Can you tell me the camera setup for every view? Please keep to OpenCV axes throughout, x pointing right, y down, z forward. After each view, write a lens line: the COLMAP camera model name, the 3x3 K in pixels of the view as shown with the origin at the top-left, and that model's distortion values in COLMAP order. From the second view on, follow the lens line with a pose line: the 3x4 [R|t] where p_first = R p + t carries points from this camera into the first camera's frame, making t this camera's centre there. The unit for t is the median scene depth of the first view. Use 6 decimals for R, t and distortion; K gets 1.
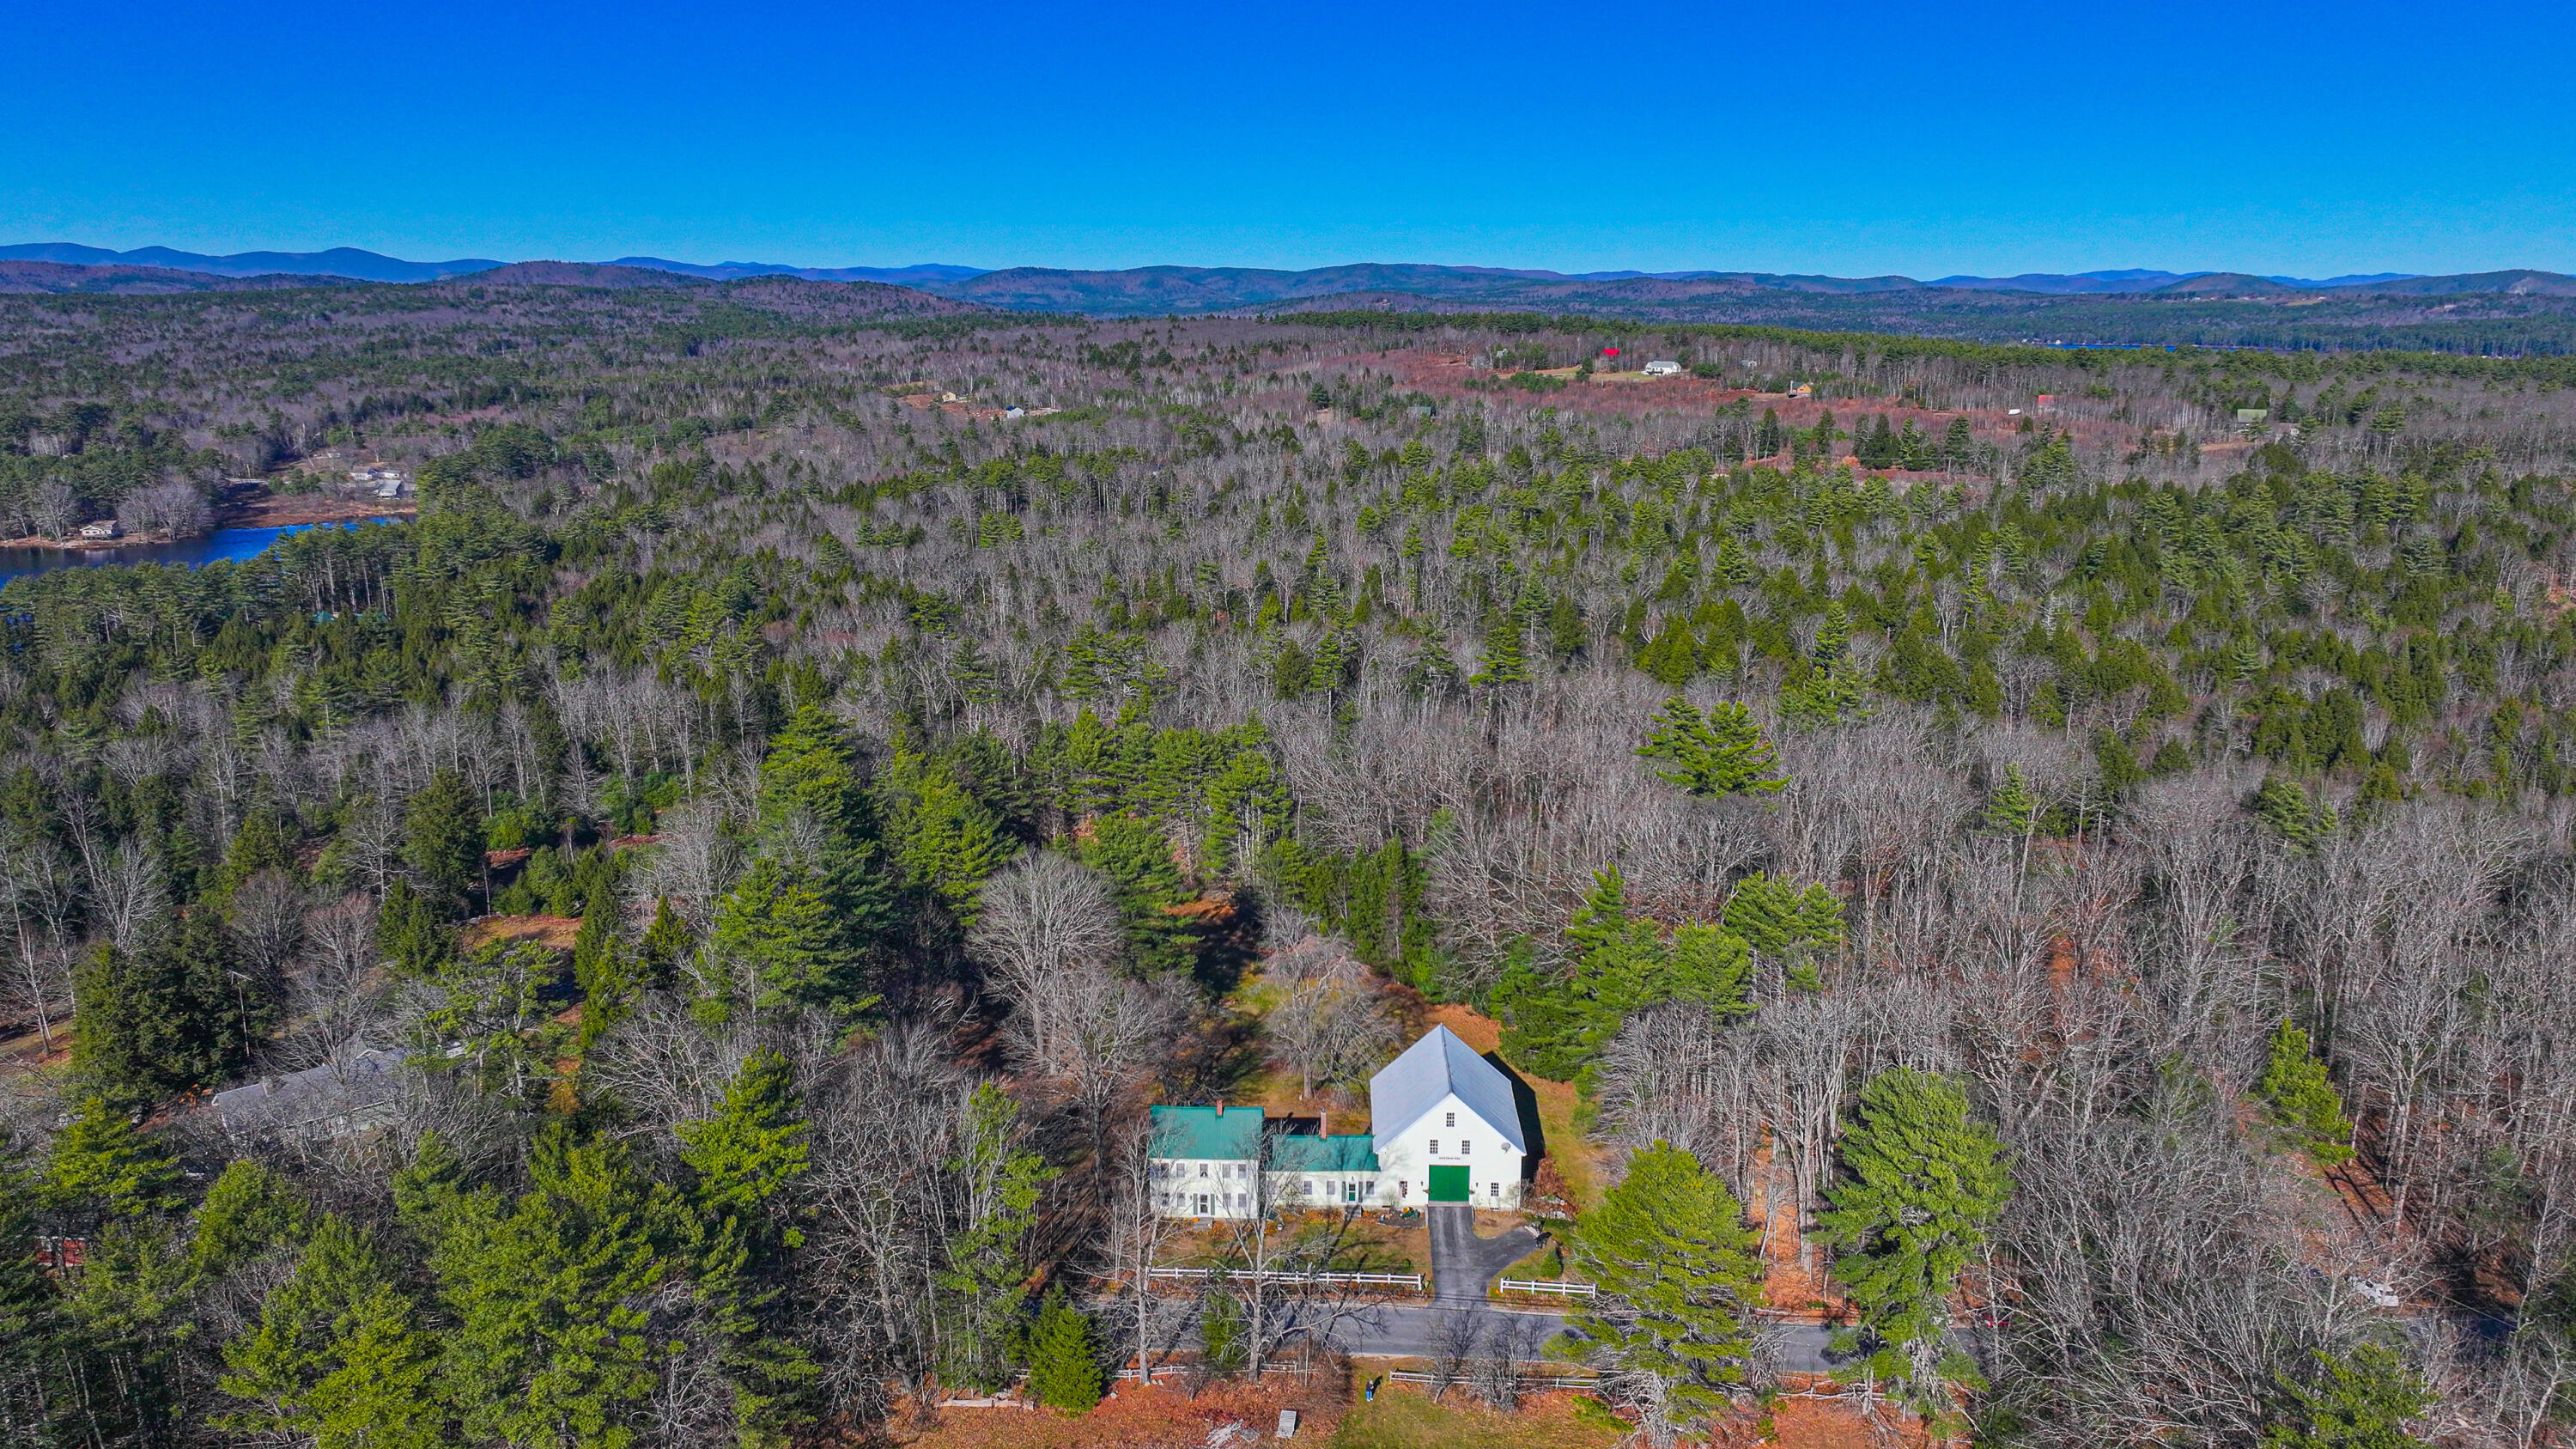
lens RADIAL K [[1818.7, 0, 1300.2], [0, 1818.7, 717.9], [0, 0, 1]] dist [0.008300, -0.000070]
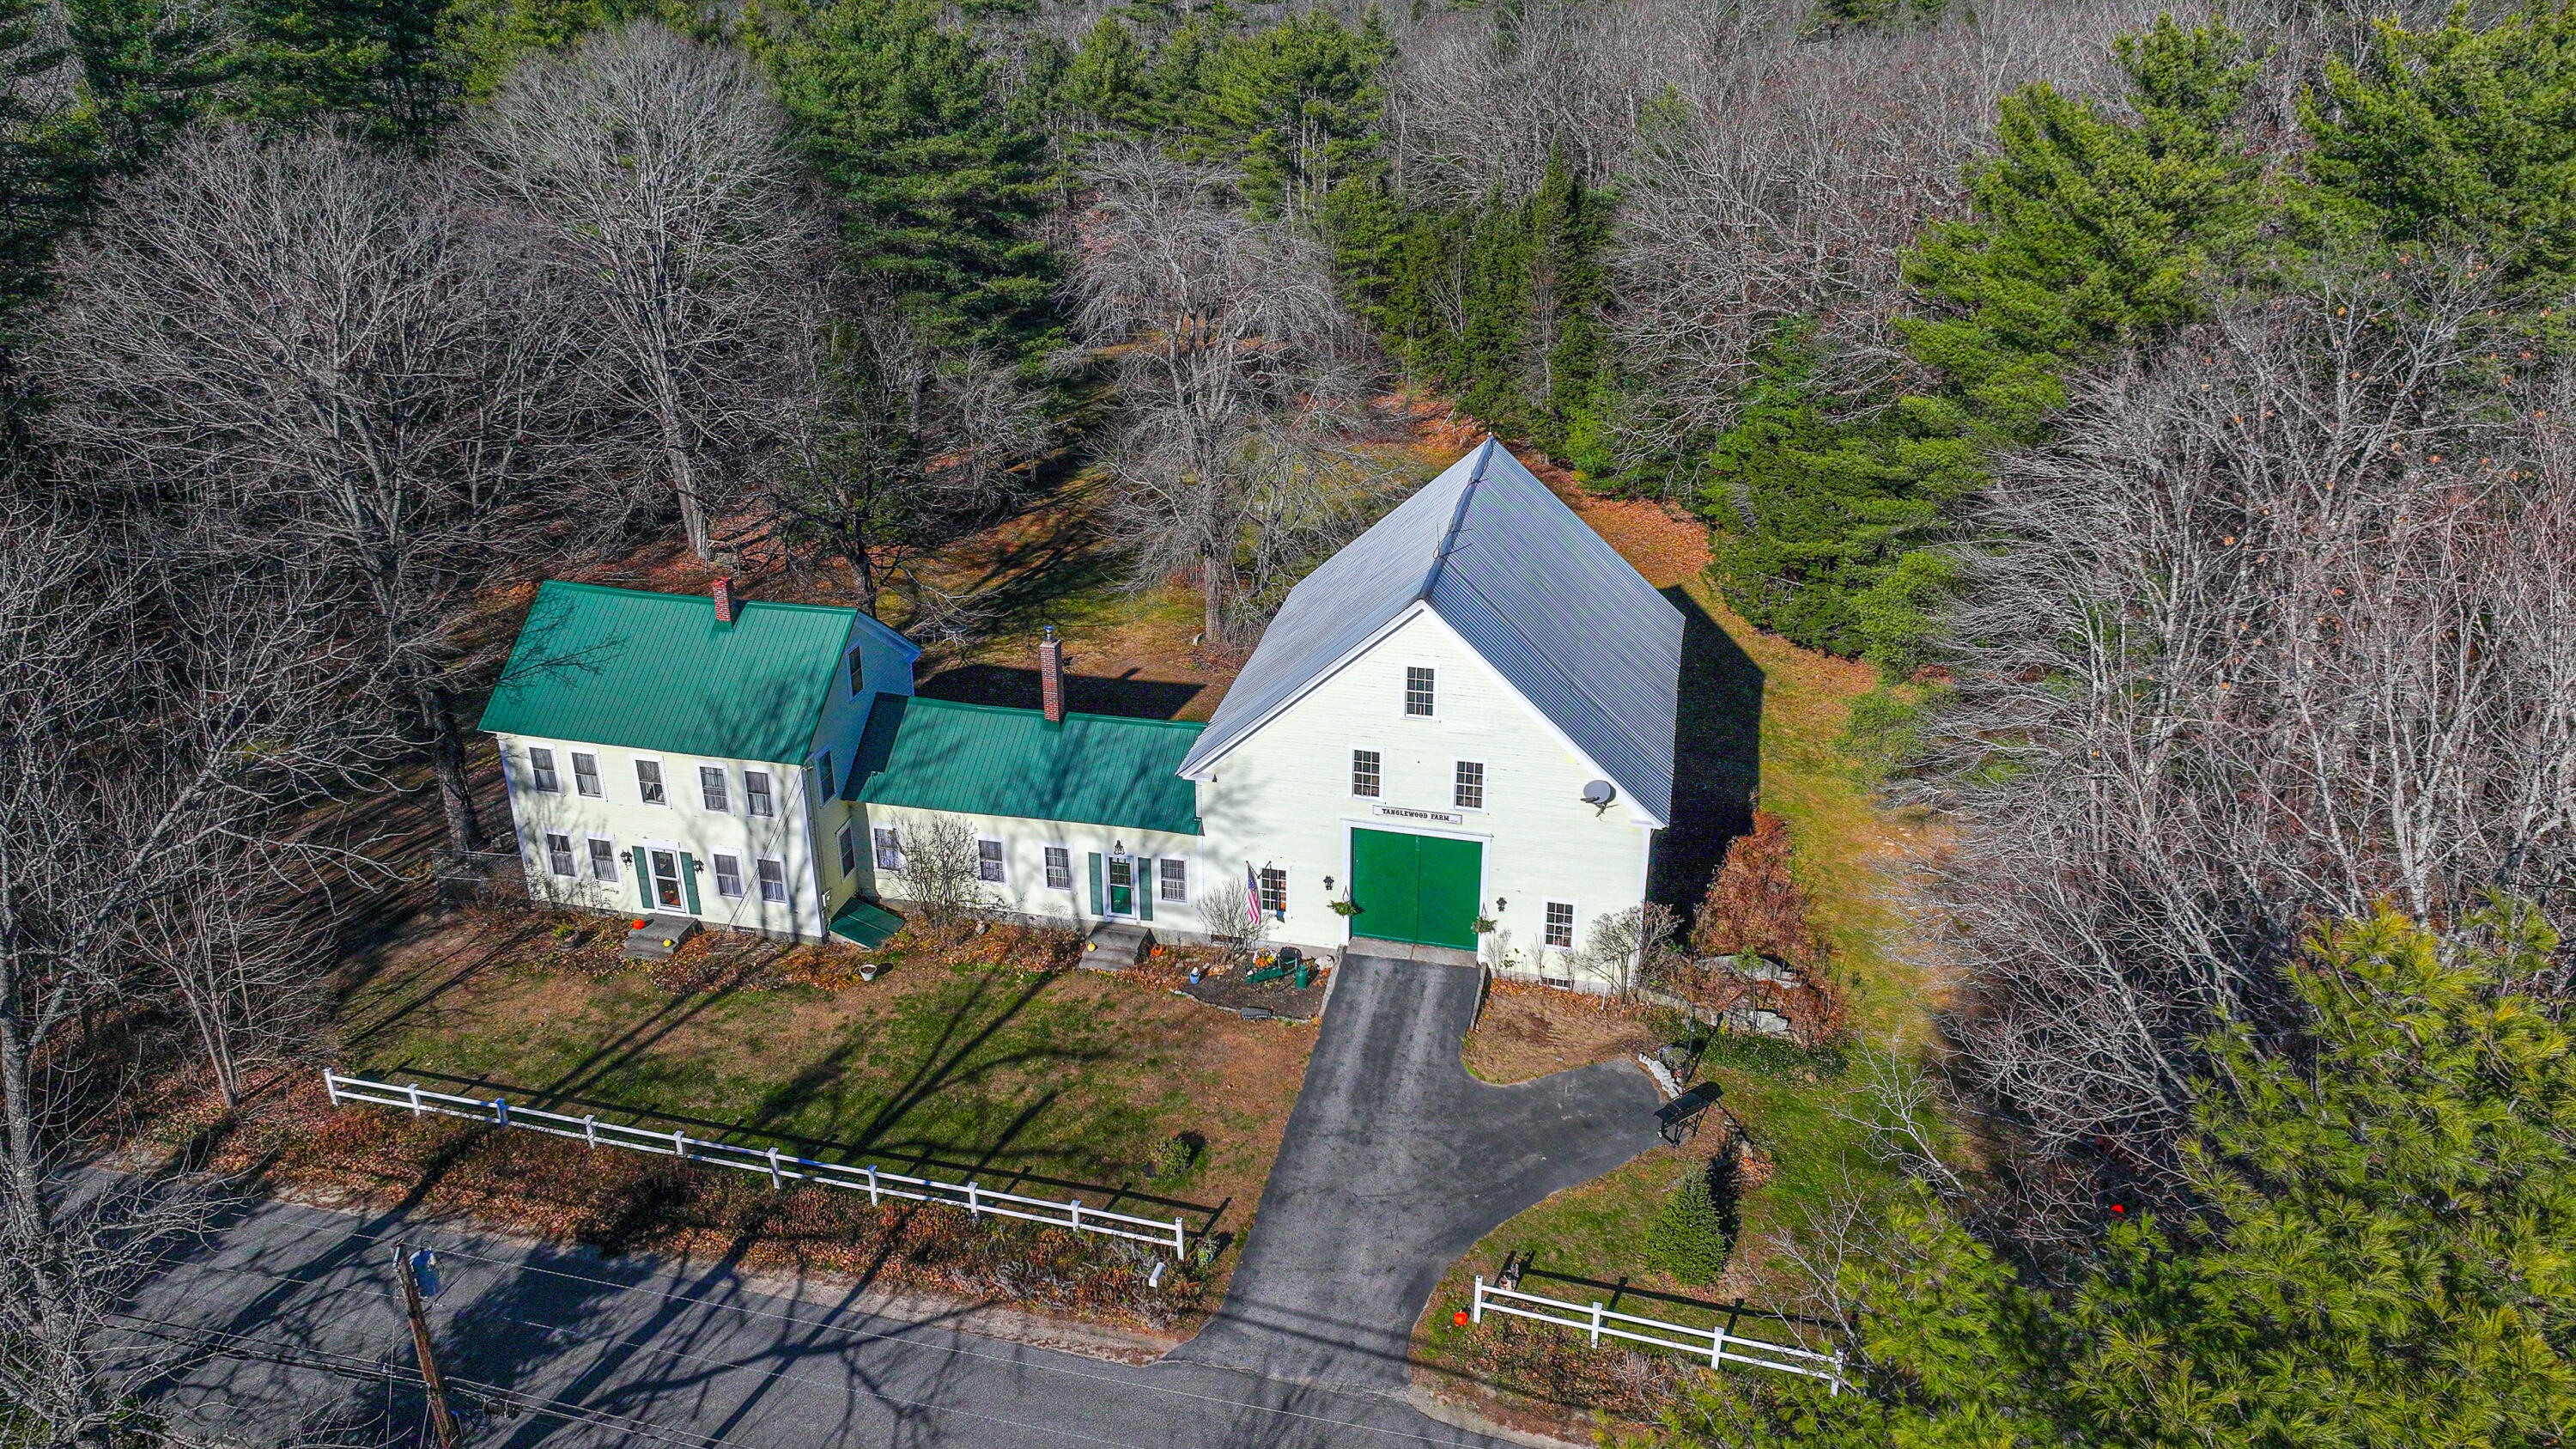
lens RADIAL K [[1818.7, 0, 1300.2], [0, 1818.7, 717.9], [0, 0, 1]] dist [0.008300, -0.000070]
pose [[0.980399, 0.082211, -0.179052, 0.116548], [-0.044975, 0.978175, 0.202859, 0.163940], [0.191822, -0.190830, 0.962699, 0.700735]]
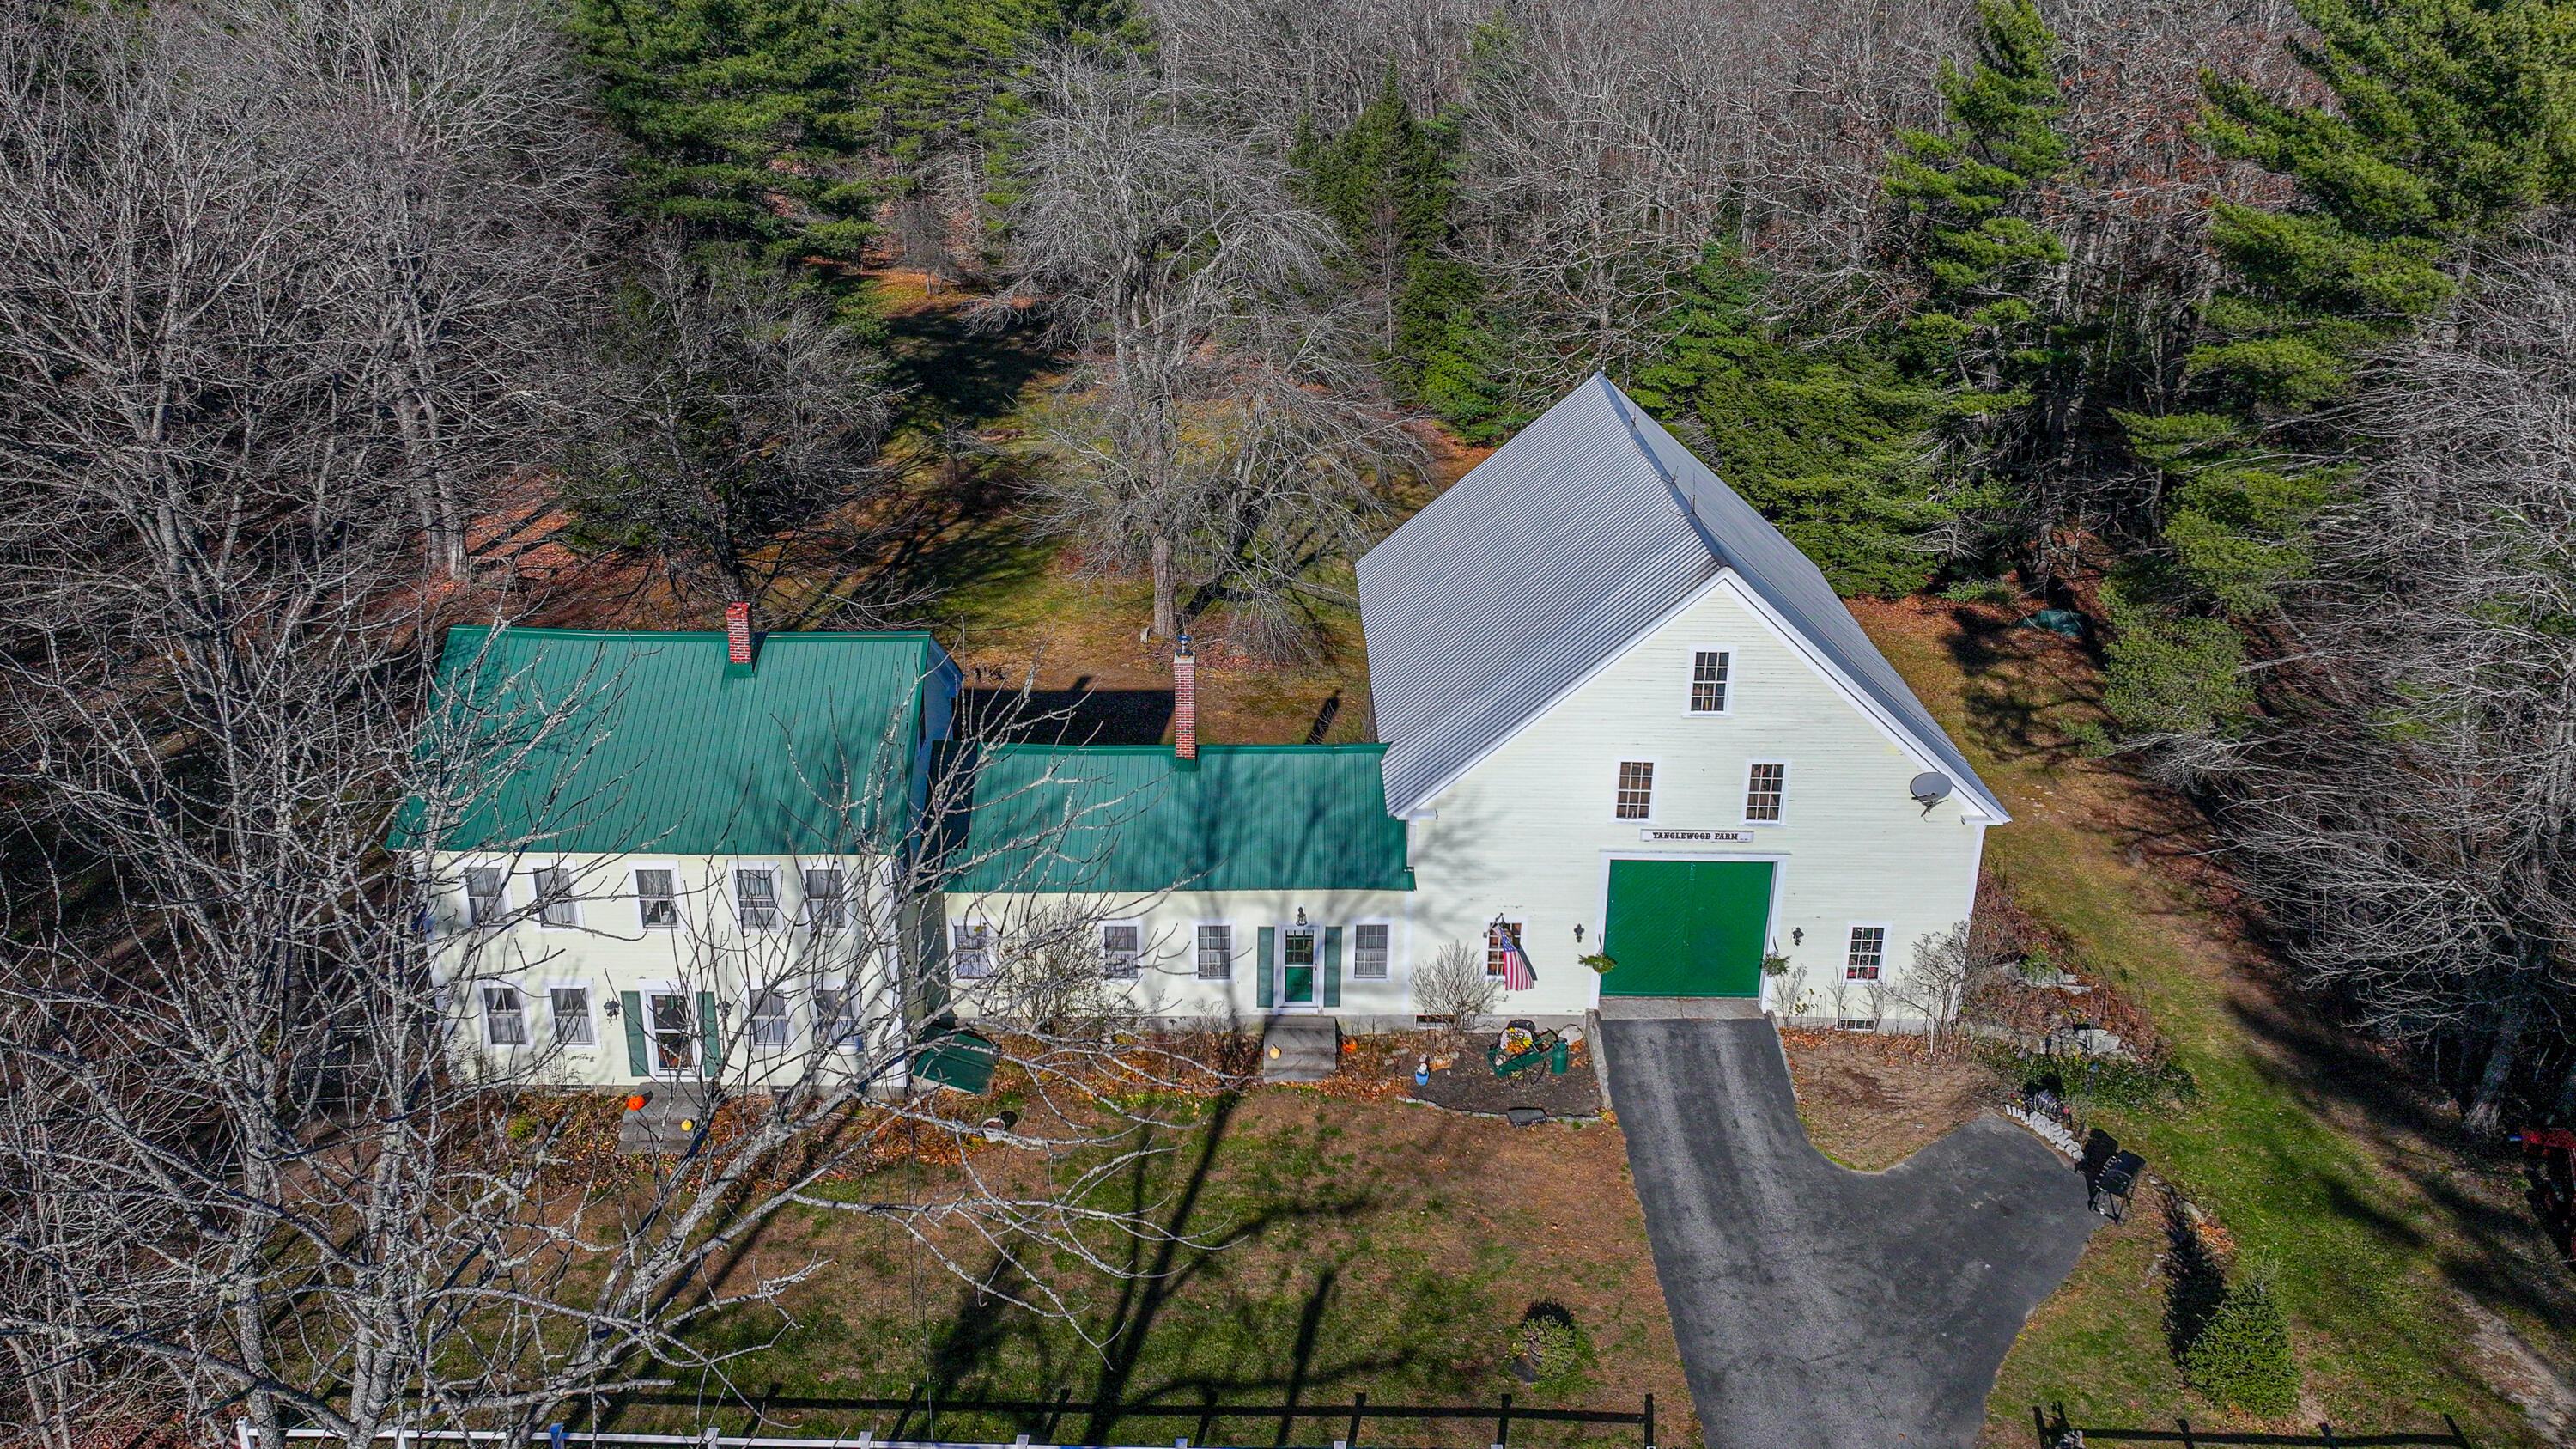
lens RADIAL K [[1856.3, 0, 1324.3], [0, 1856.3, 538.3], [0, 0, 1]] dist [-0.001012, -0.000582]
pose [[0.998465, 0.002671, 0.055315, 0.017755], [-0.009191, 0.992976, 0.117956, 0.172578], [-0.054612, -0.118284, 0.991477, 0.757050]]
